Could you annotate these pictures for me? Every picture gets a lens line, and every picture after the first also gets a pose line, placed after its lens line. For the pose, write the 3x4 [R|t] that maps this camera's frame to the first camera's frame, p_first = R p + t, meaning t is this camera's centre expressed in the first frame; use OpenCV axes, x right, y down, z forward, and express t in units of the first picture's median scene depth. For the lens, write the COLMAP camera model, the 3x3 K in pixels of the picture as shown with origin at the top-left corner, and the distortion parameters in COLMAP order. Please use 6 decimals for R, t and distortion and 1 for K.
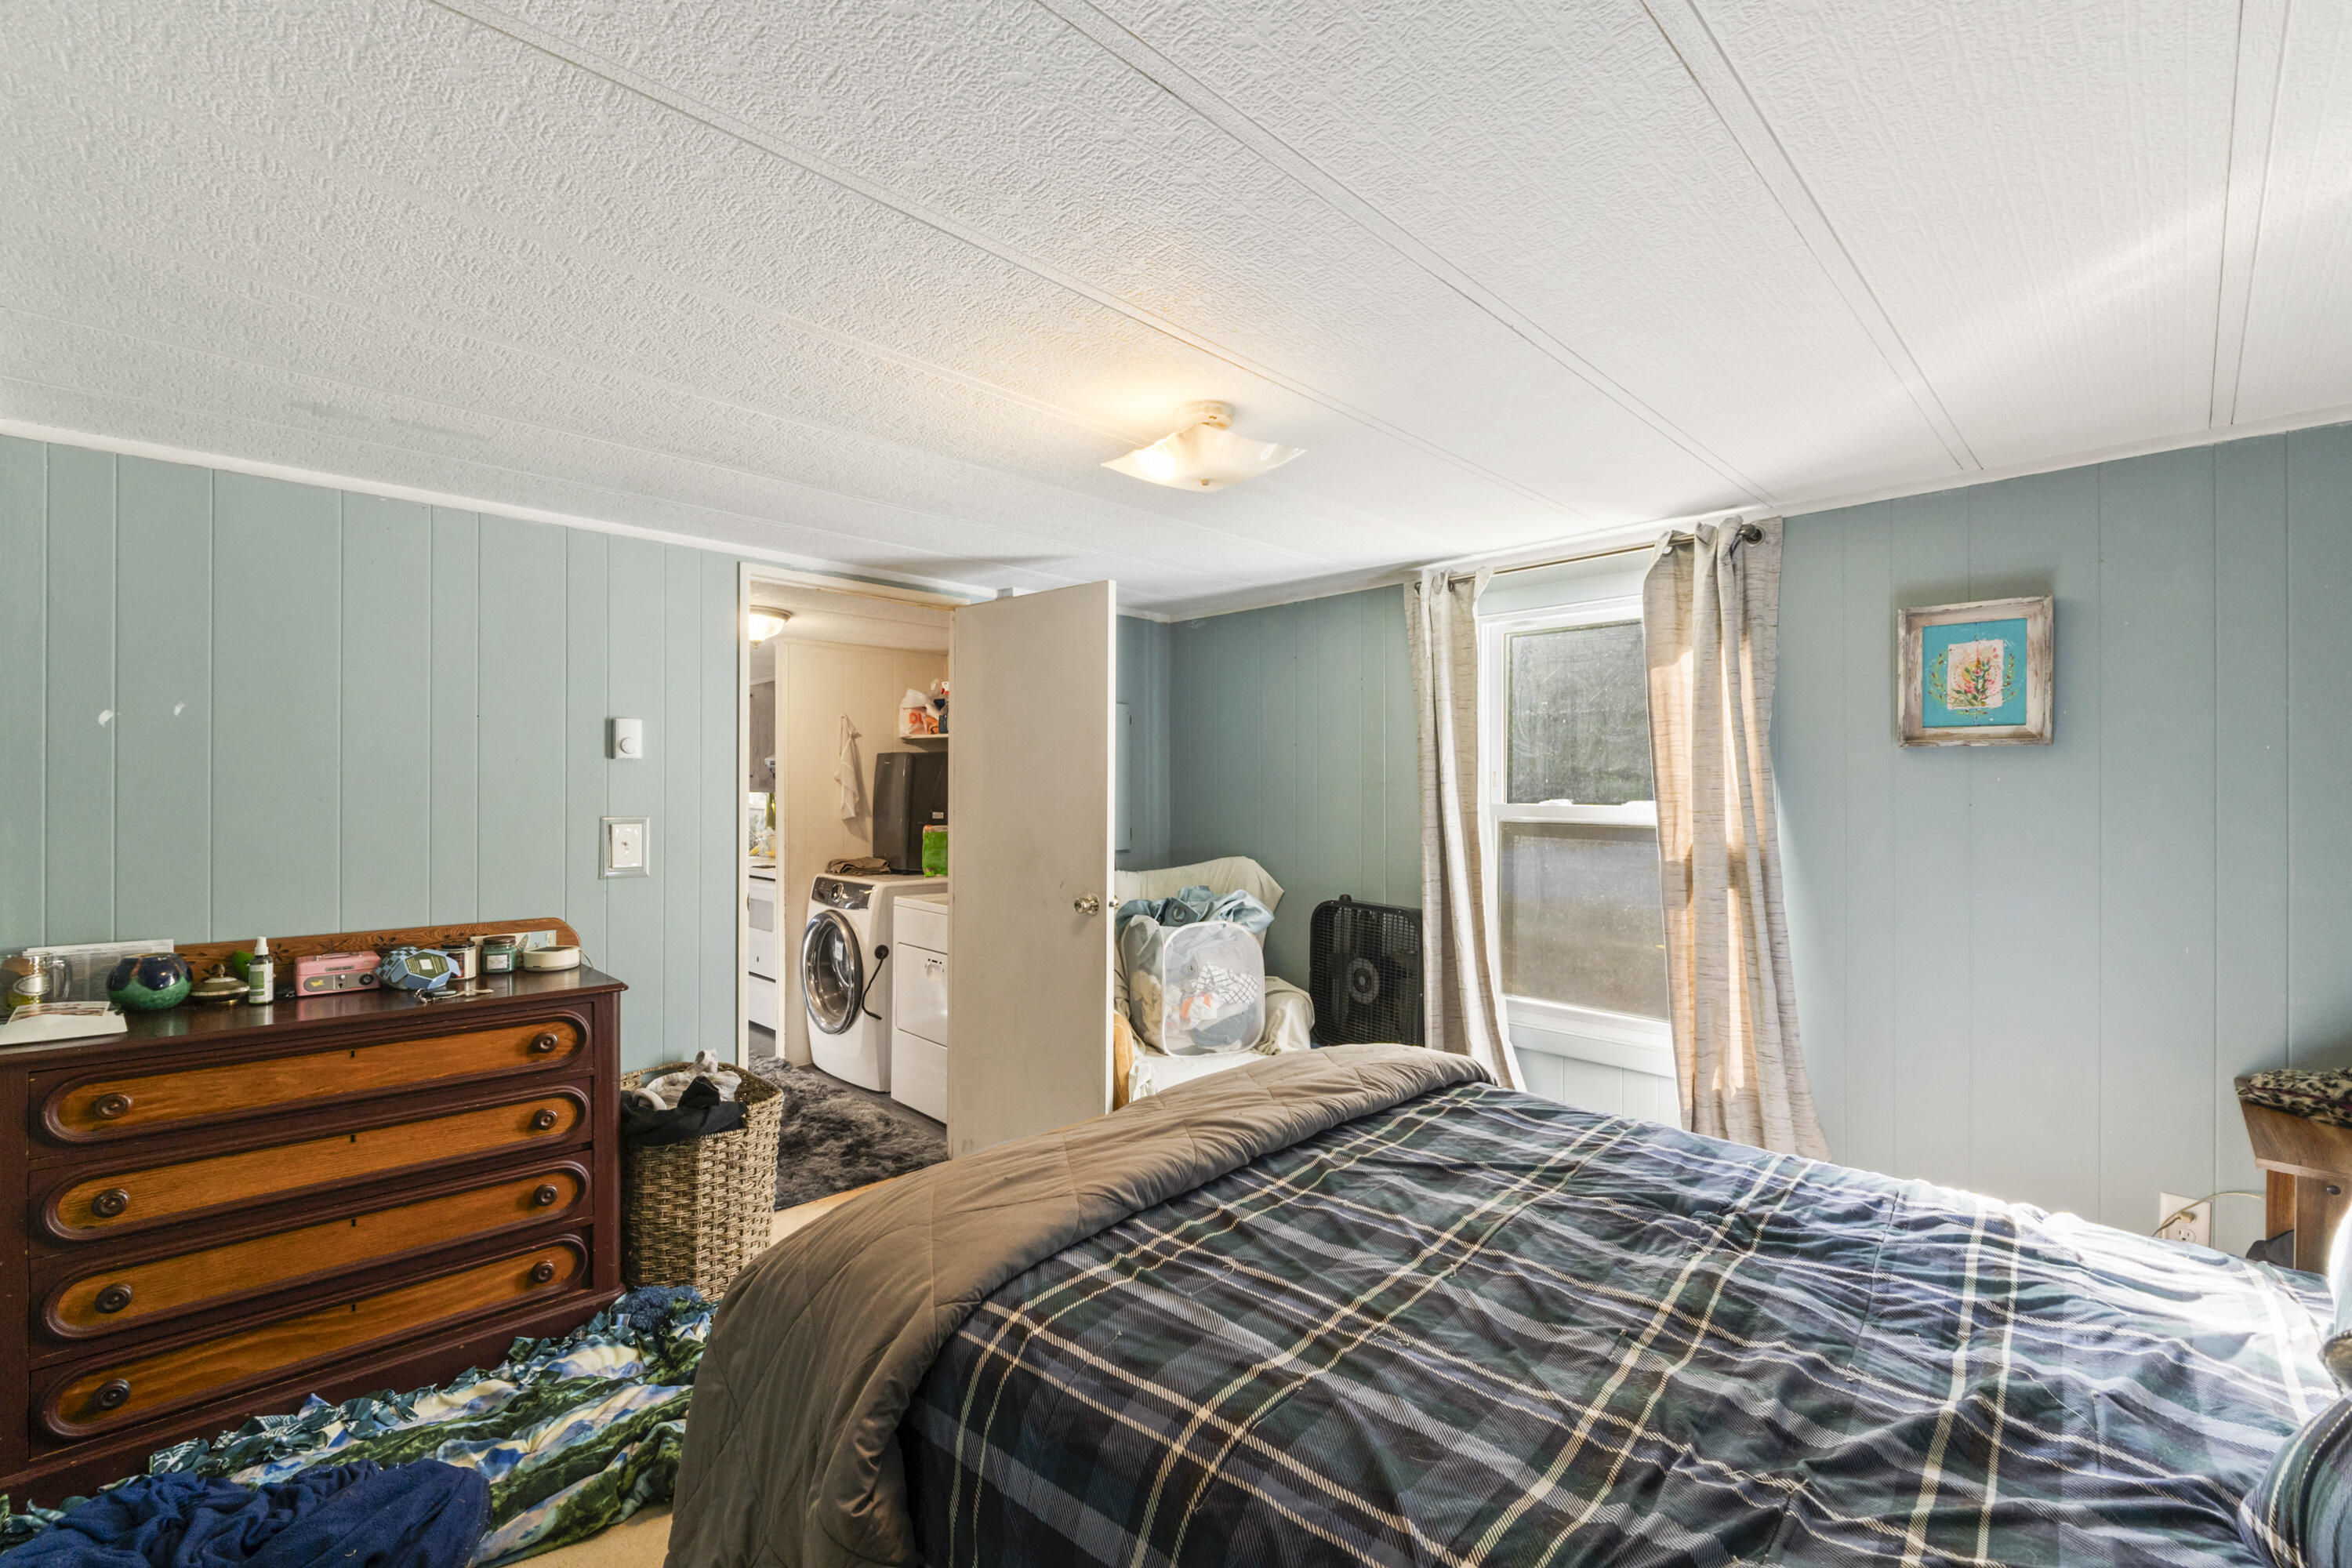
lens RADIAL K [[996.3, 0, 1165.4], [0, 996.3, 789.9], [0, 0, 1]] dist [-0.004750, 0.000594]
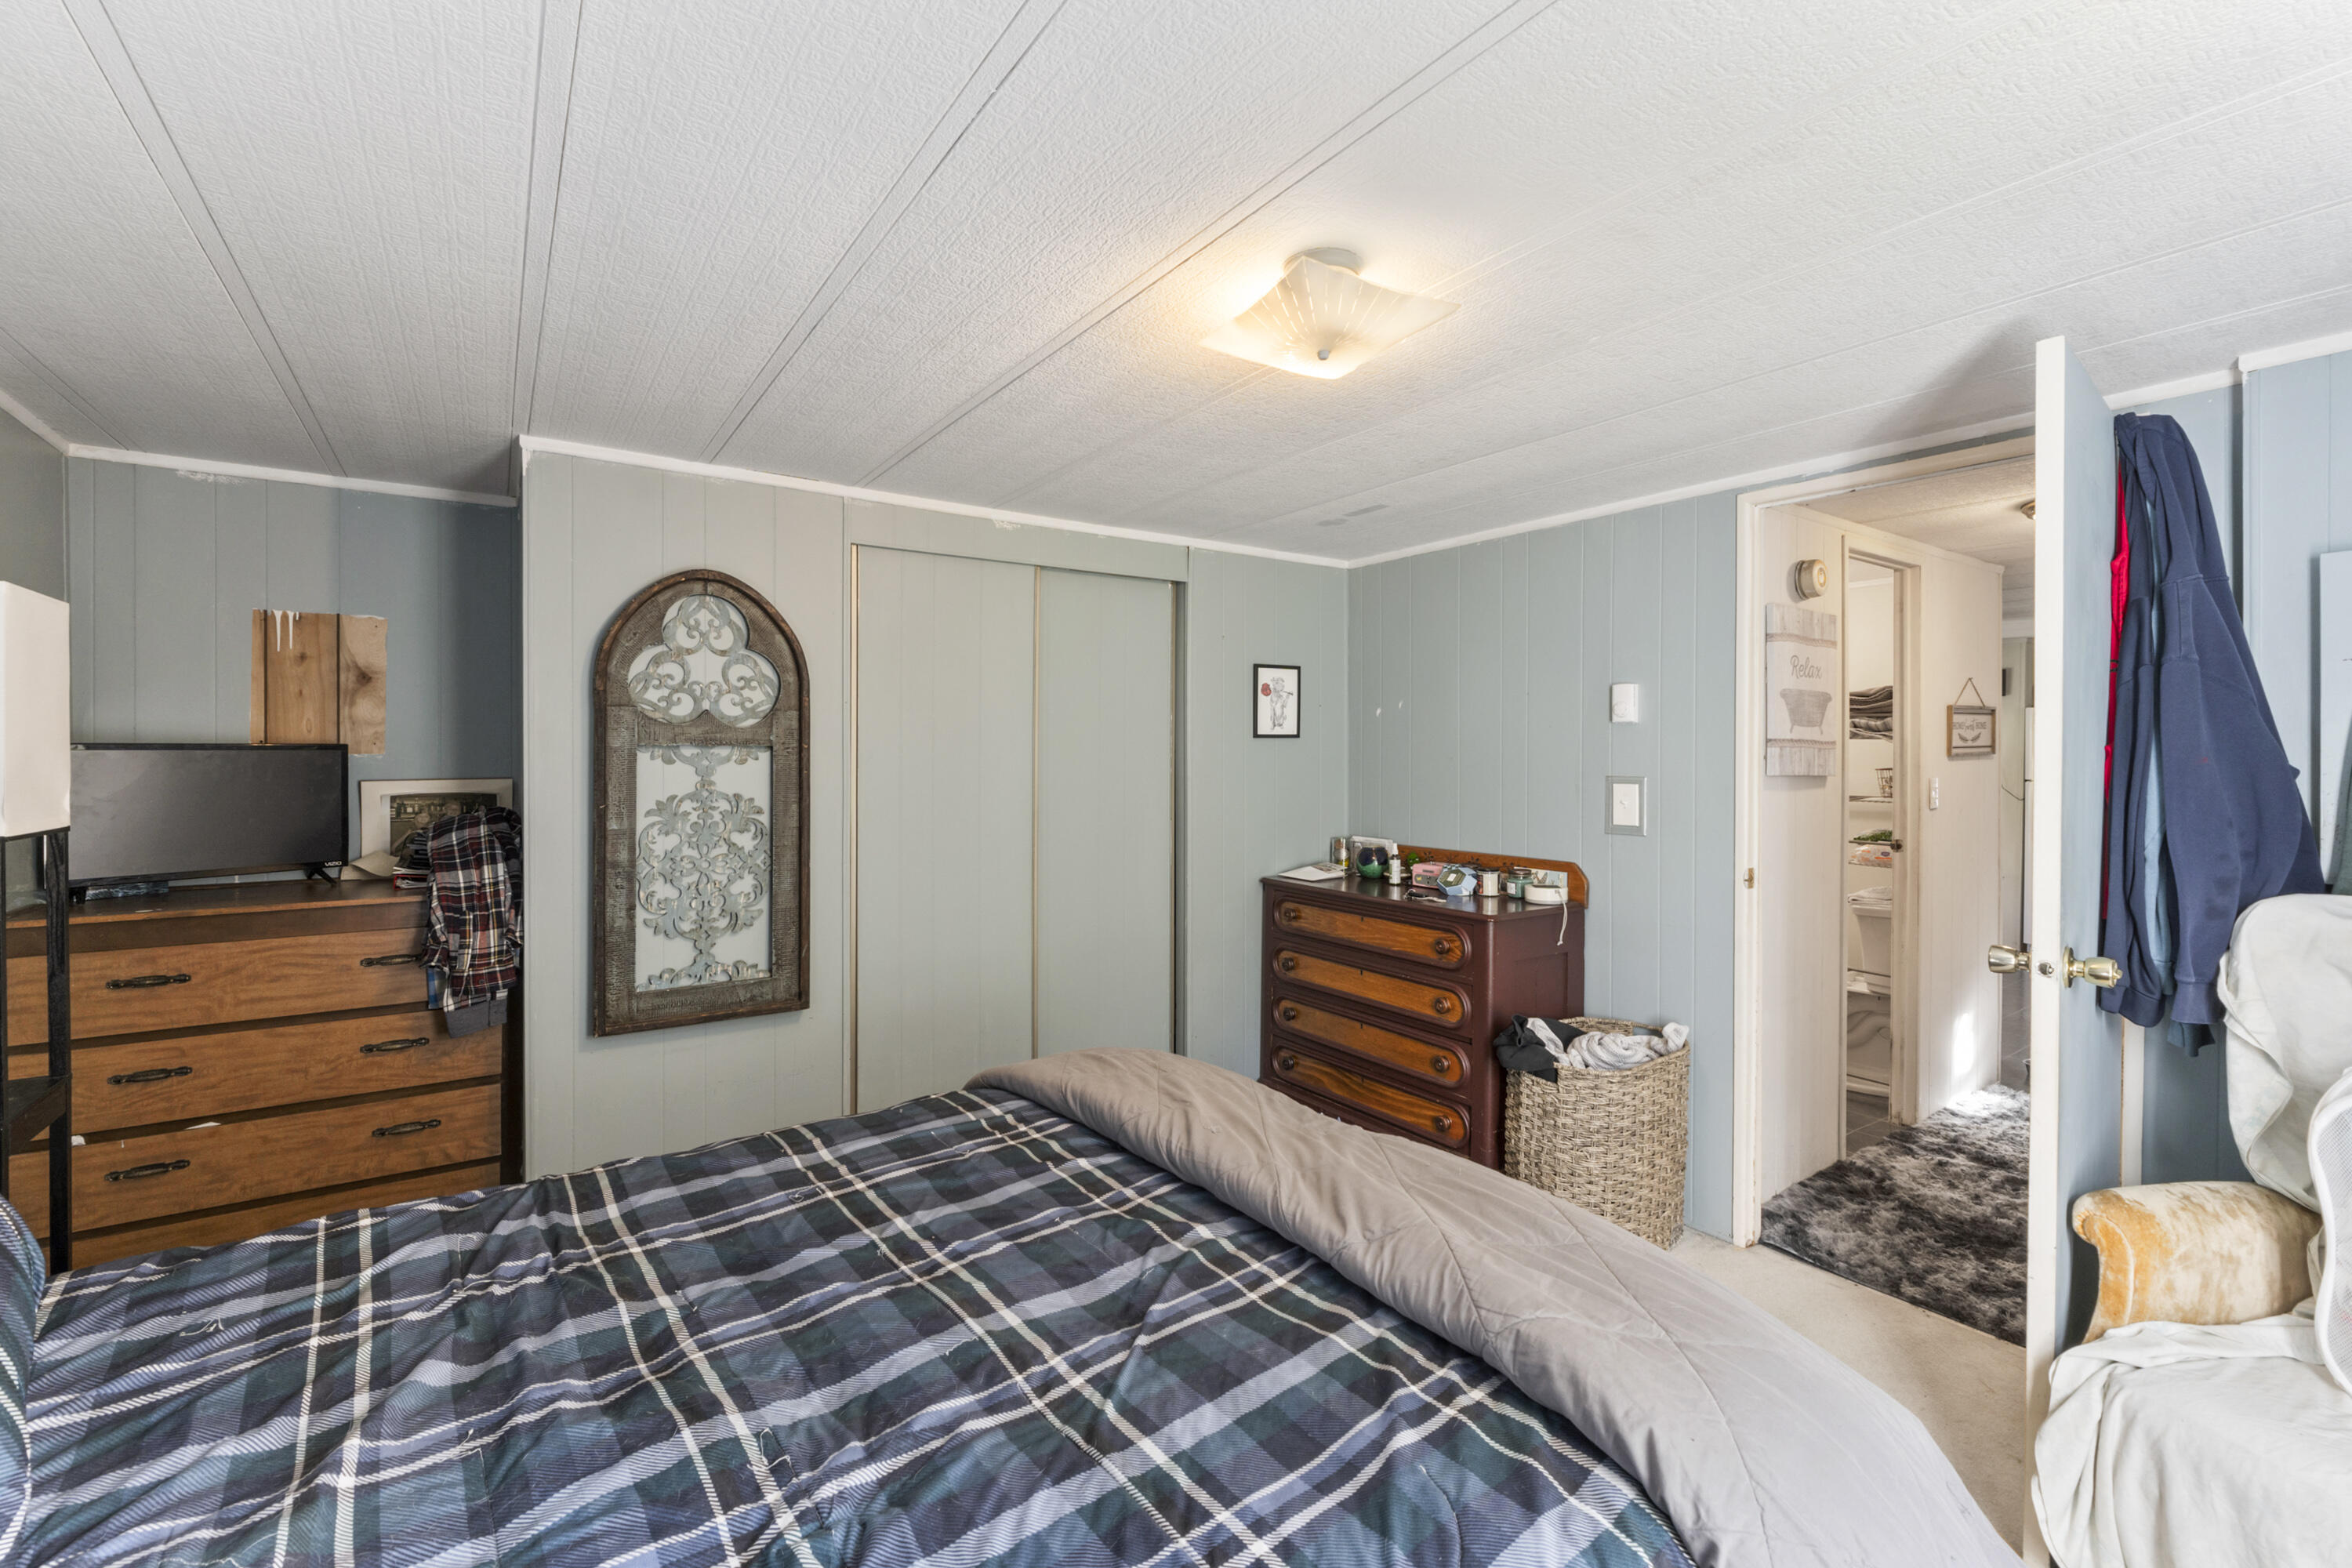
lens RADIAL K [[996.3, 0, 1165.3], [0, 996.3, 767.2], [0, 0, 1]] dist [-0.004750, 0.000594]
pose [[-0.176849, 0.008828, -0.984198, 0.737591], [0.000632, 0.999961, 0.008856, 0.008408], [0.984238, 0.000944, -0.176848, 0.901438]]
